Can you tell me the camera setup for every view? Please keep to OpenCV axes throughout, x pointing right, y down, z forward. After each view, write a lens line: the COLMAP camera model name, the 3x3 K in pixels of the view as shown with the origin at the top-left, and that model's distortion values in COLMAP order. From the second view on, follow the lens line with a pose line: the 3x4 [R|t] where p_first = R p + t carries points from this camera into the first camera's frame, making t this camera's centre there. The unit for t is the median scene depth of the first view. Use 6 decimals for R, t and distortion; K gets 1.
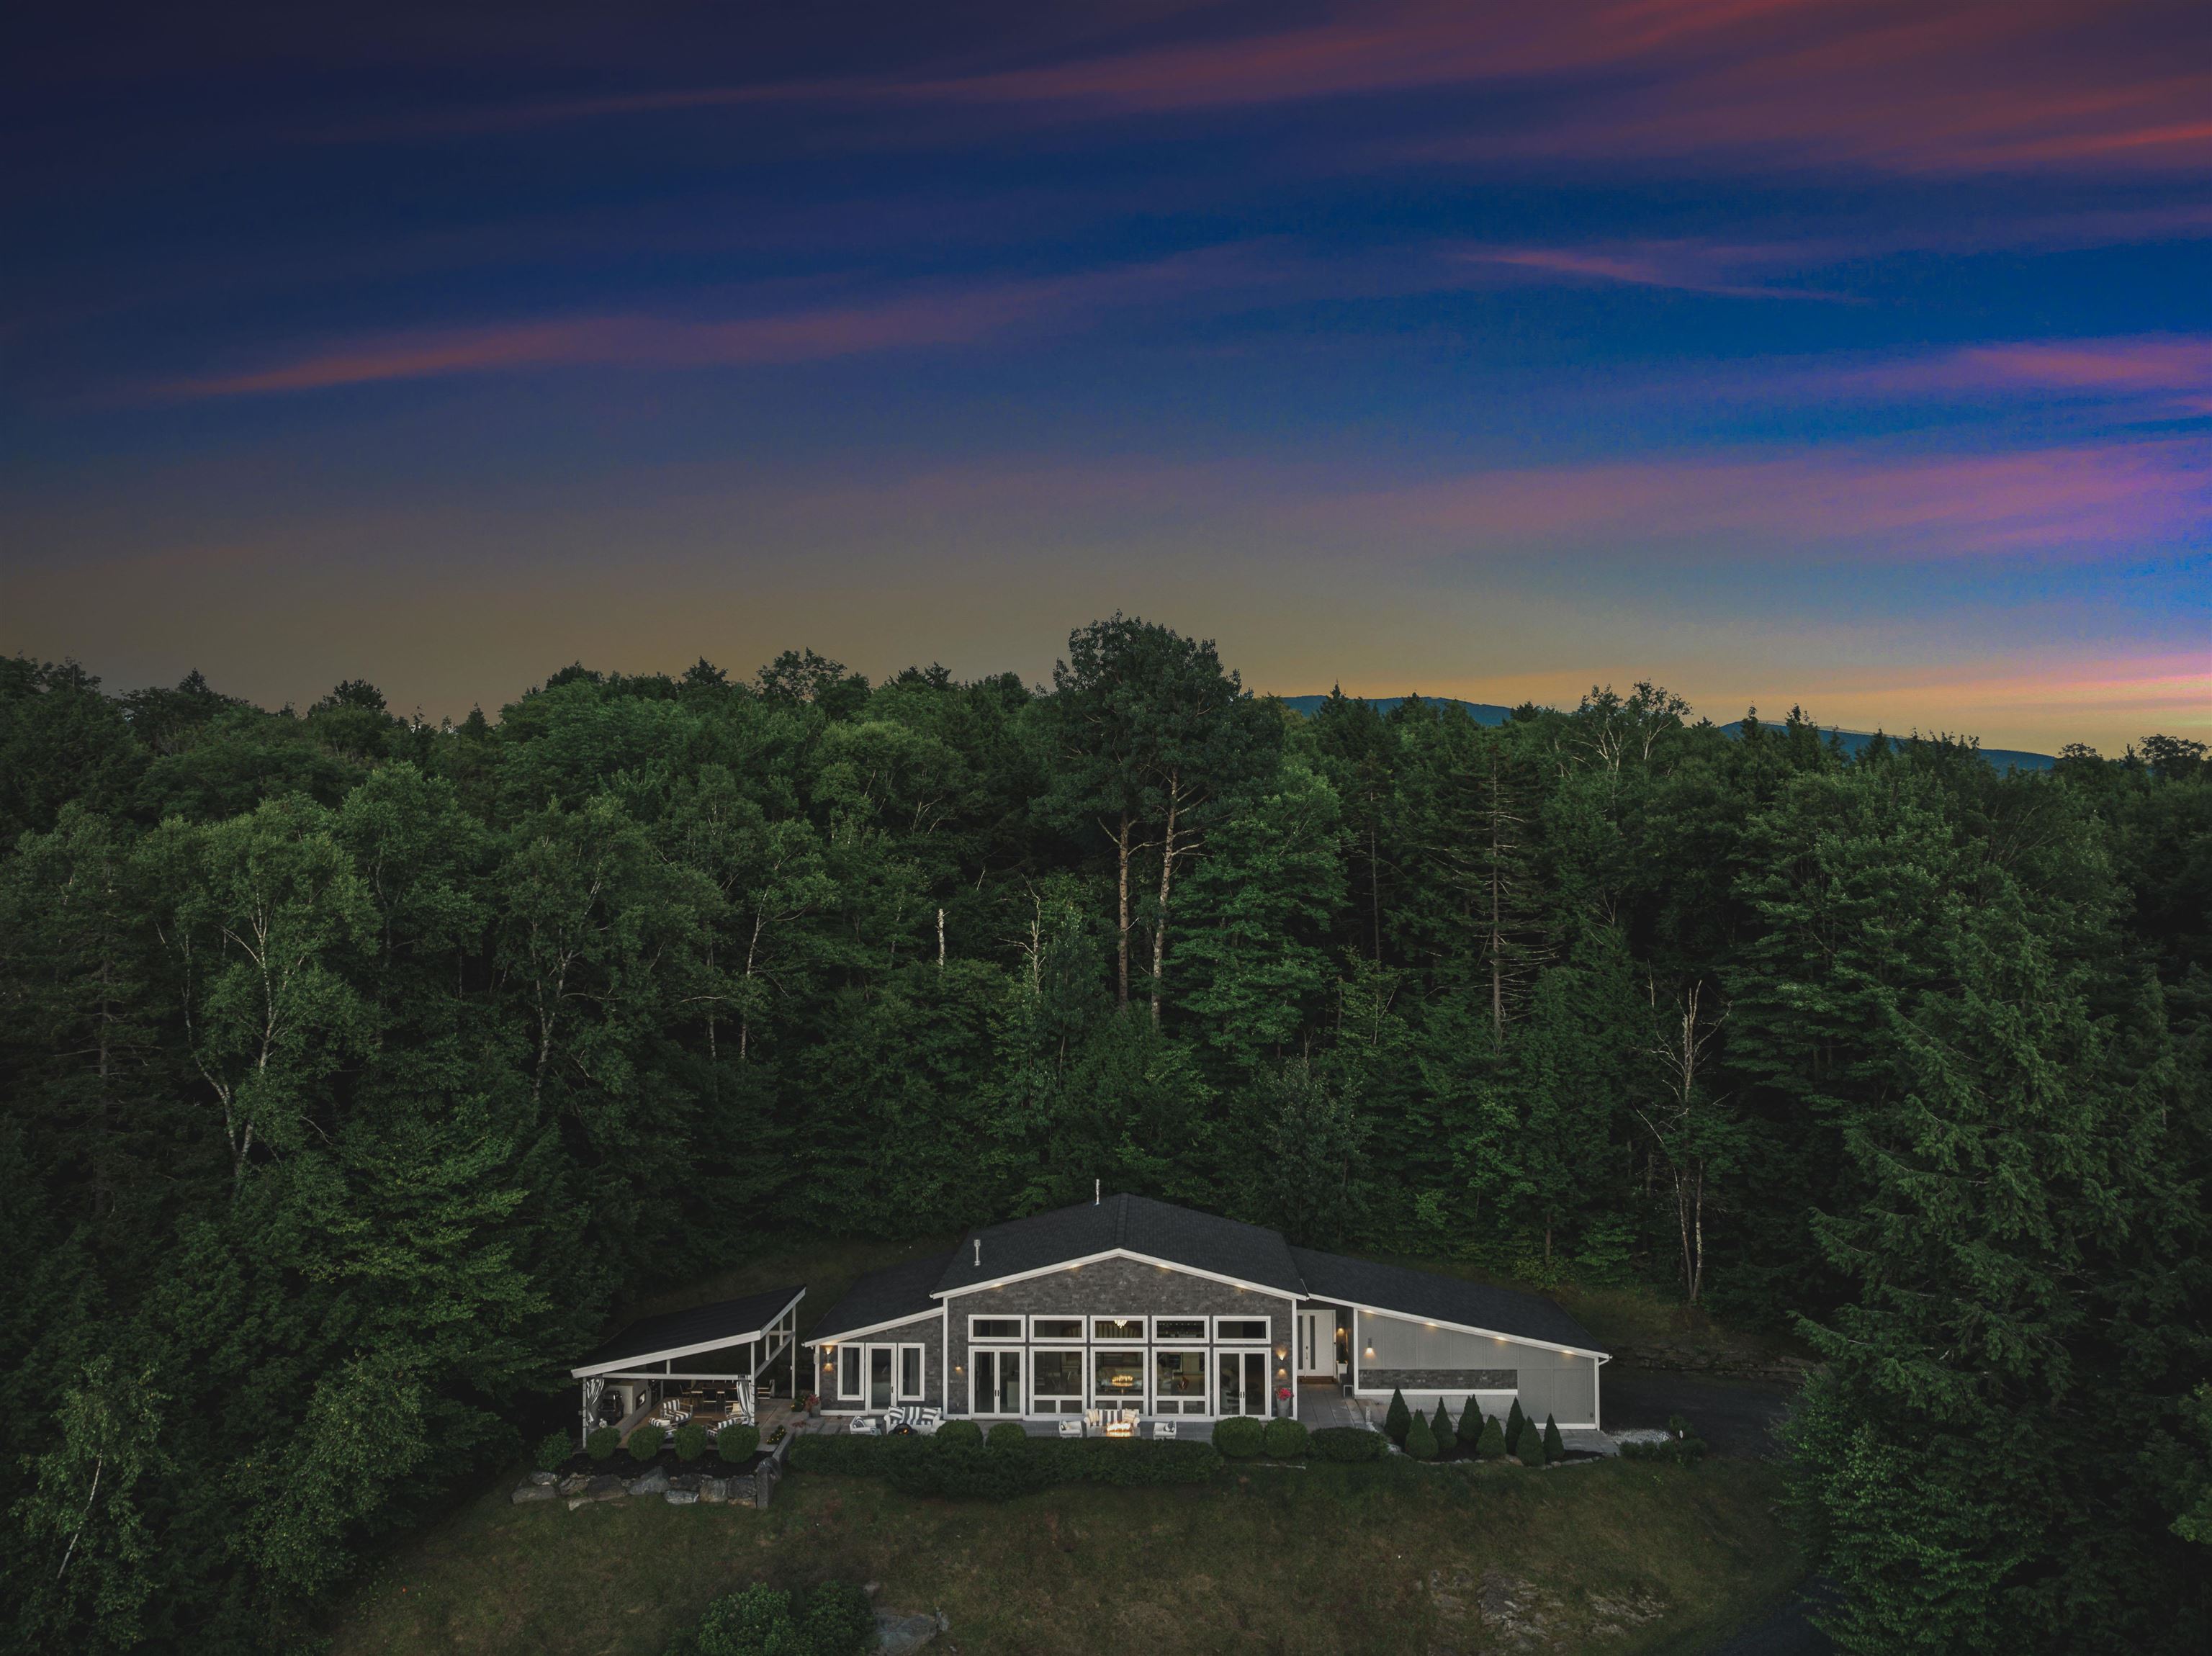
lens RADIAL K [[1615.5, 0, 1094.9], [0, 1615.5, 795.8], [0, 0, 1]] dist [-0.028584, -0.007667]
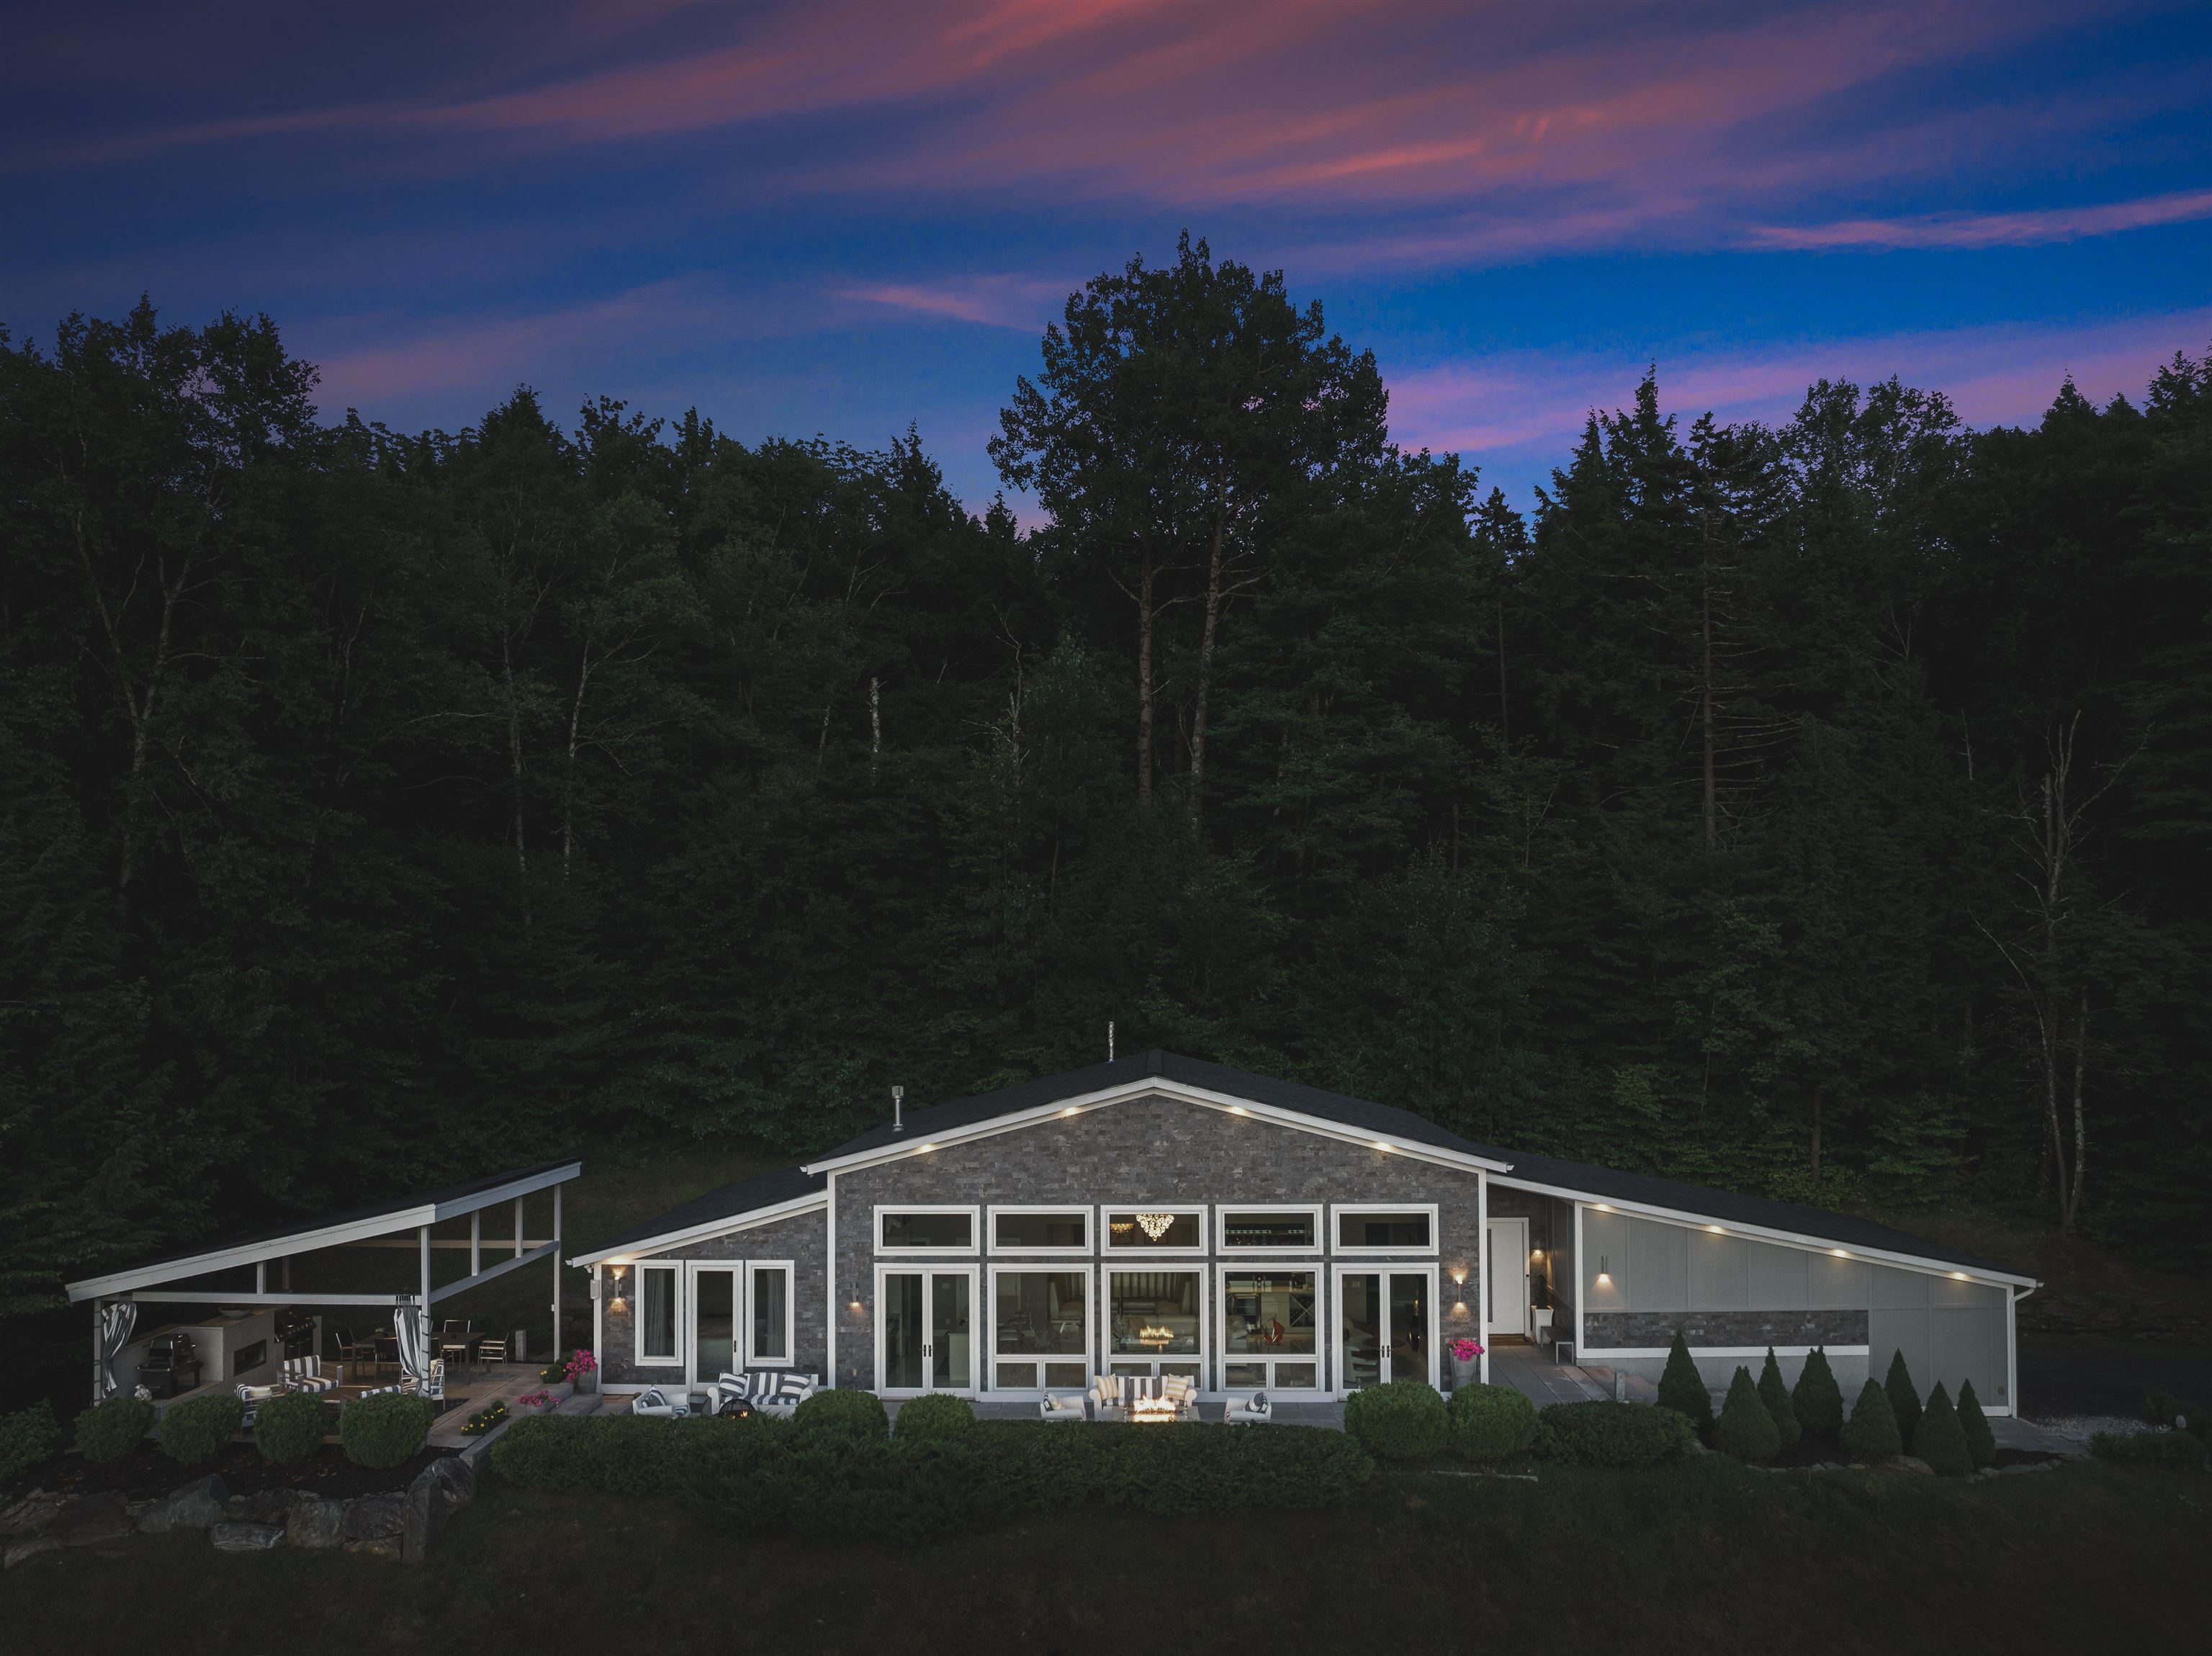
lens RADIAL K [[1623.1, 0, 1097.8], [0, 1623.1, 872.5], [0, 0, 1]] dist [-0.035542, -0.001302]
pose [[0.999989, -0.004164, -0.002093, -0.002188], [0.004179, 0.999965, 0.007209, 0.208263], [0.002063, -0.007218, 0.999972, 0.462018]]
